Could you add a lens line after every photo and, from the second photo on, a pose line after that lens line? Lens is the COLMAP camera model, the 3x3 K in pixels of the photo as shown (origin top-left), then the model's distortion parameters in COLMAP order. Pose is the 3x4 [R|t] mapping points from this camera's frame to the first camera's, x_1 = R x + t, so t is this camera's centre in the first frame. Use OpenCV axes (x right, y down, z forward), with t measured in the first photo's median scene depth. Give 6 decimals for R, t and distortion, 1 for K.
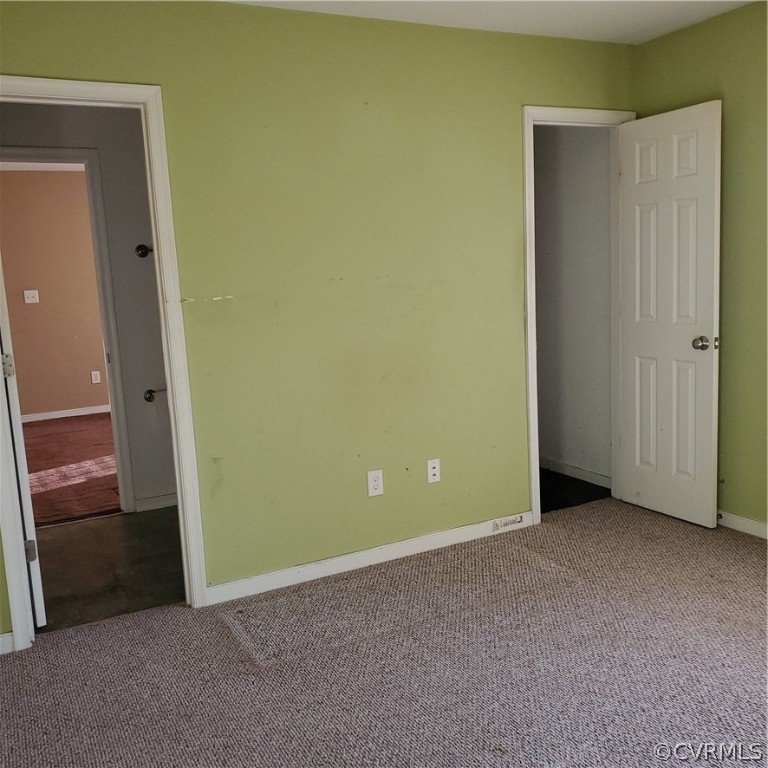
lens RADIAL K [[801.8, 0, 384.0], [0, 801.8, 384.0], [0, 0, 1]] dist [0.134222, -0.011380]
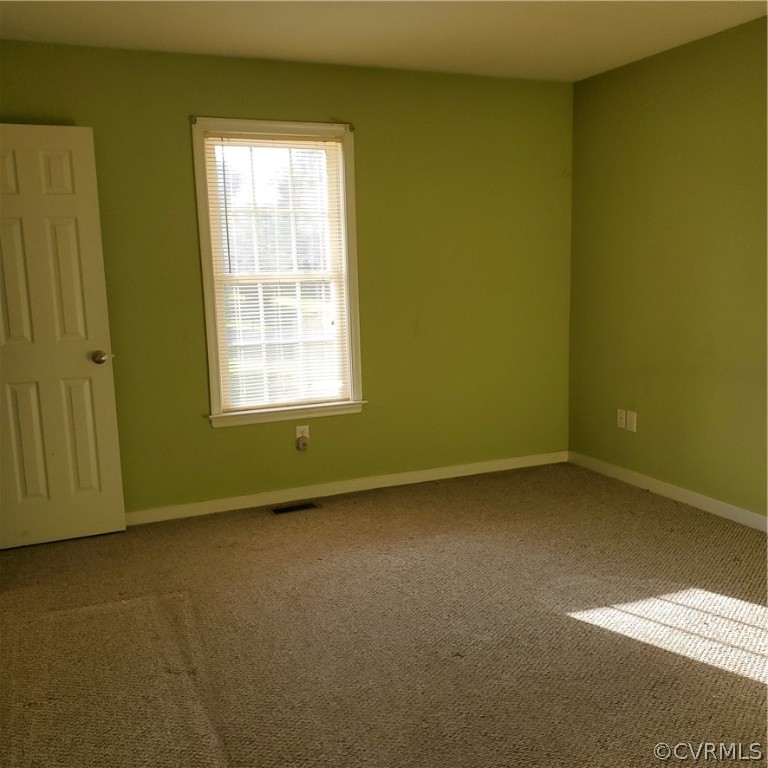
lens RADIAL K [[807.3, 0, 384.3], [0, 807.3, 395.2], [0, 0, 1]] dist [0.014596, 0.009821]
pose [[0.092346, -0.116973, 0.988832, -0.584375], [0.172514, 0.979937, 0.099809, -0.041623], [-0.980669, 0.161370, 0.110673, 0.526055]]
